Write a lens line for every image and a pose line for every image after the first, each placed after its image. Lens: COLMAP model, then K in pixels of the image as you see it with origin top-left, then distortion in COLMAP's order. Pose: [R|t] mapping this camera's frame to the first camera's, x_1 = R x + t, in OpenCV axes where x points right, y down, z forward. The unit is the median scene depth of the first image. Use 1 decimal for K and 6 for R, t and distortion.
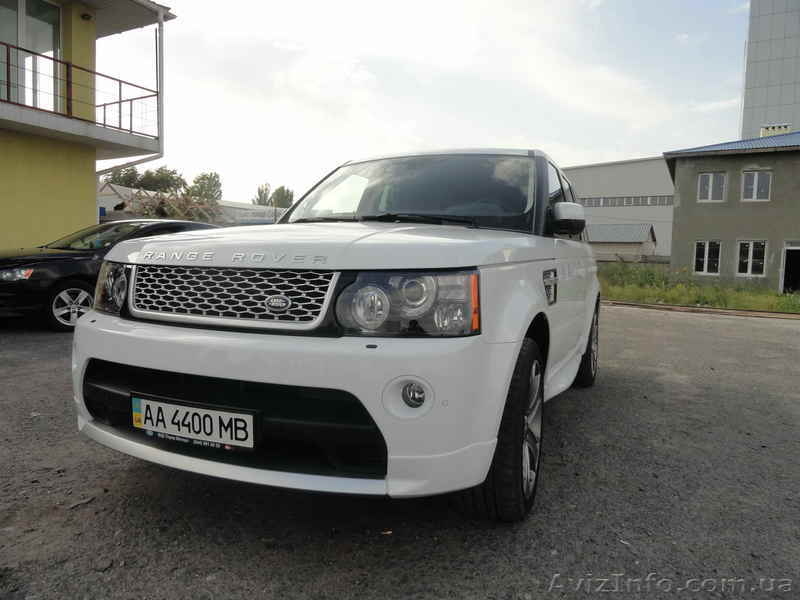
lens RADIAL K [[549.4, 0, 400.0], [0, 549.4, 300.0], [0, 0, 1]] dist [0.003719, 0.002136]
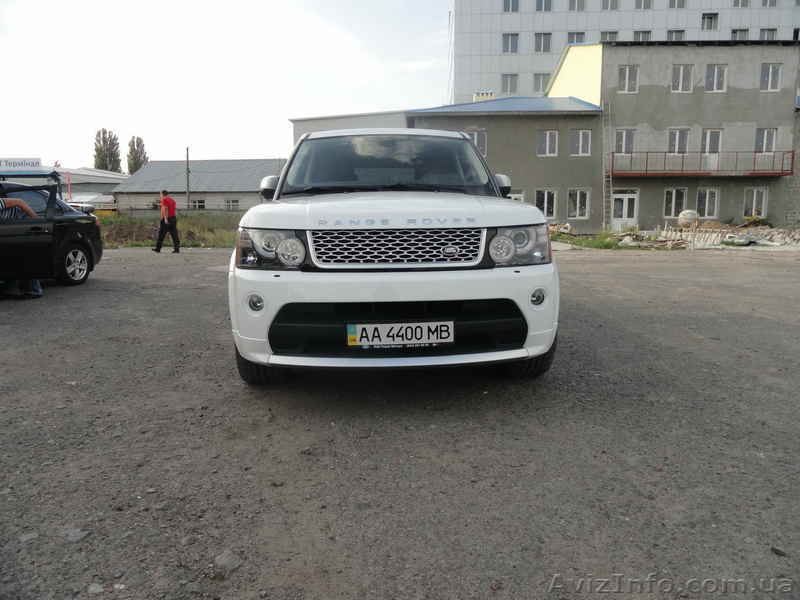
lens RADIAL K [[549.4, 0, 400.0], [0, 549.4, 300.0], [0, 0, 1]] dist [0.003719, 0.002136]
pose [[0.893776, -0.100553, 0.437097, -1.042633], [0.061927, 0.992877, 0.101782, -0.022354], [-0.444218, -0.063902, 0.893637, -0.334996]]
